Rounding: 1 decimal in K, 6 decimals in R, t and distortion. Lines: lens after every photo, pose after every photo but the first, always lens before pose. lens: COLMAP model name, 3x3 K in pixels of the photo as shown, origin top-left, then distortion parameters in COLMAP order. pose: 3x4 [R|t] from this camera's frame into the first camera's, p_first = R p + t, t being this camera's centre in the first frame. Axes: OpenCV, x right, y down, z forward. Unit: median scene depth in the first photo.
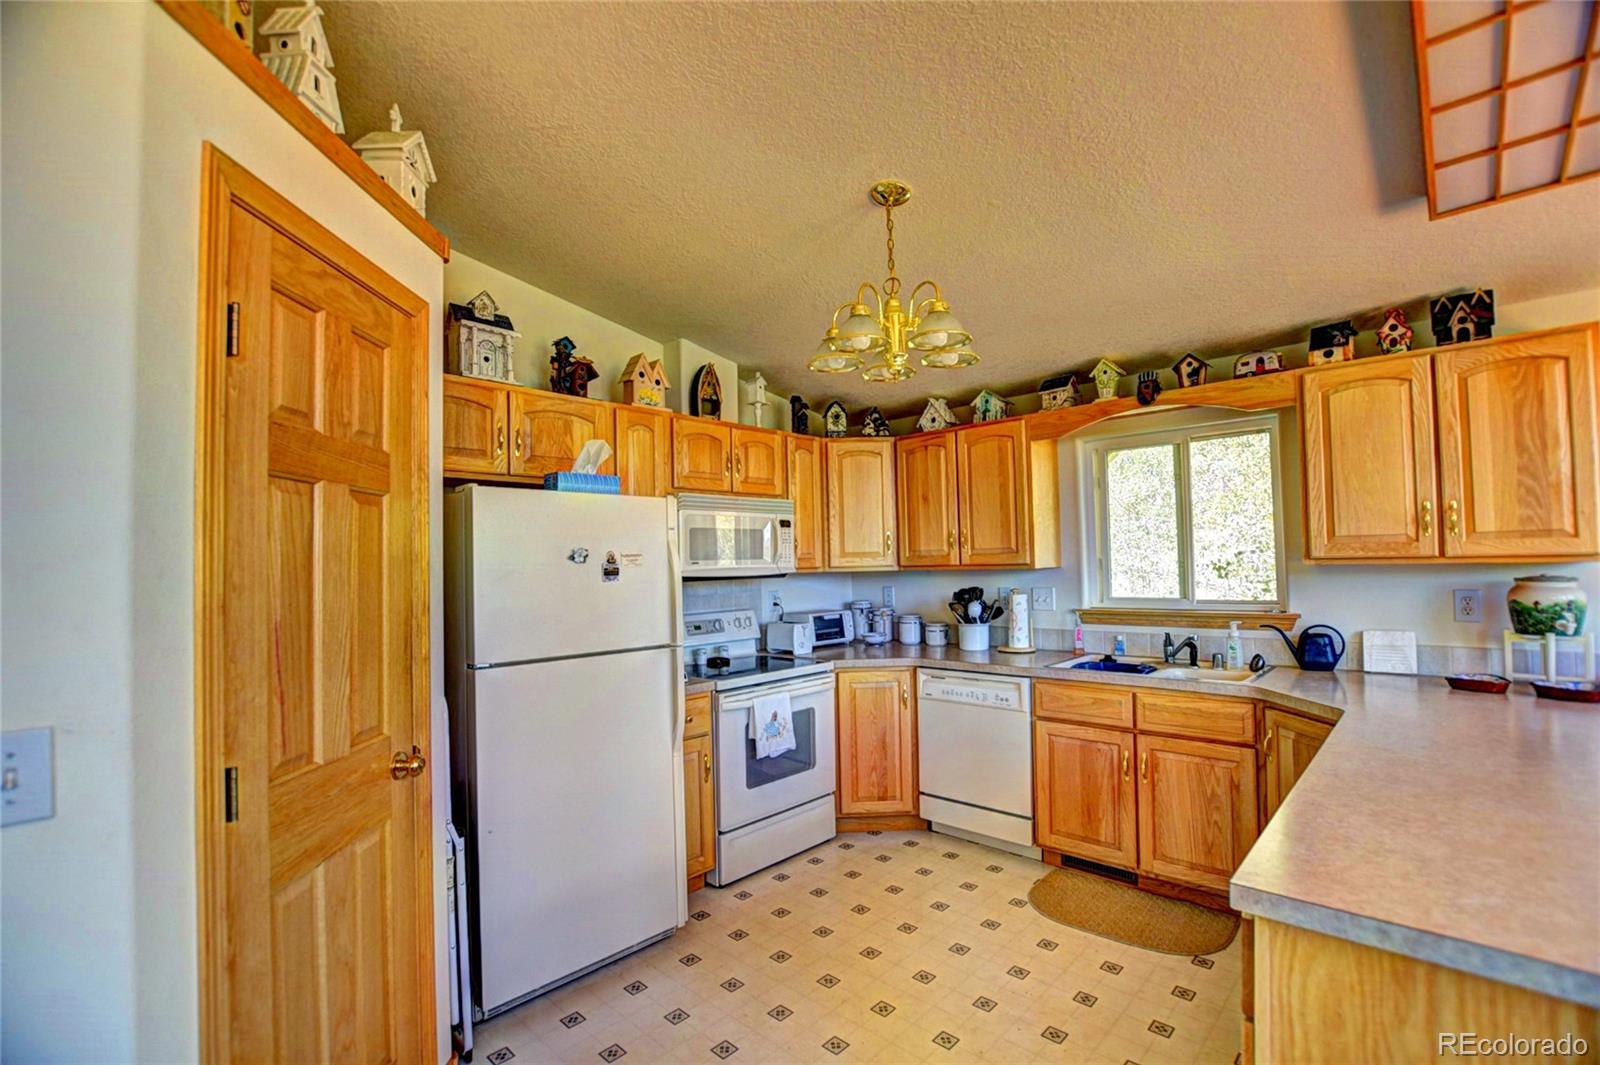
lens RADIAL K [[707.0, 0, 803.6], [0, 707.0, 544.0], [0, 0, 1]] dist [-0.028348, 0.001360]
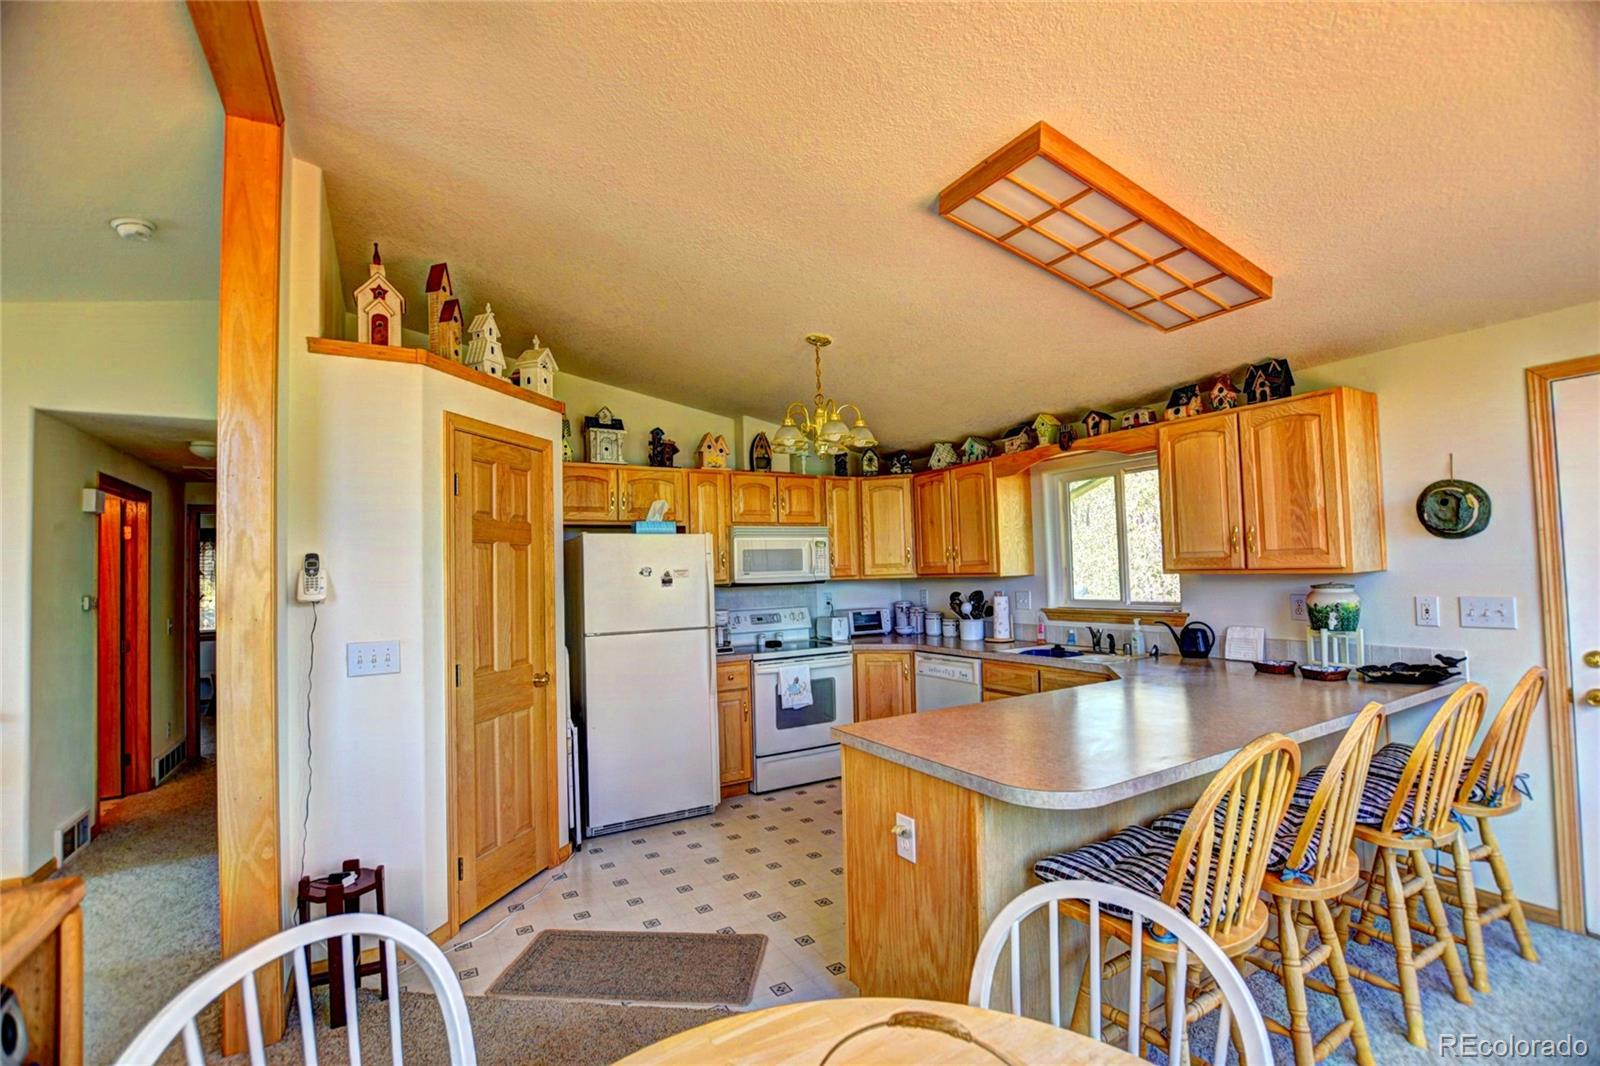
lens RADIAL K [[707.0, 0, 803.6], [0, 707.0, 544.5], [0, 0, 1]] dist [-0.028348, 0.001360]
pose [[0.959974, -0.015756, -0.279647, 0.396283], [0.015110, 0.999876, -0.004465, -0.027116], [0.279683, 0.000061, 0.960093, -0.394216]]
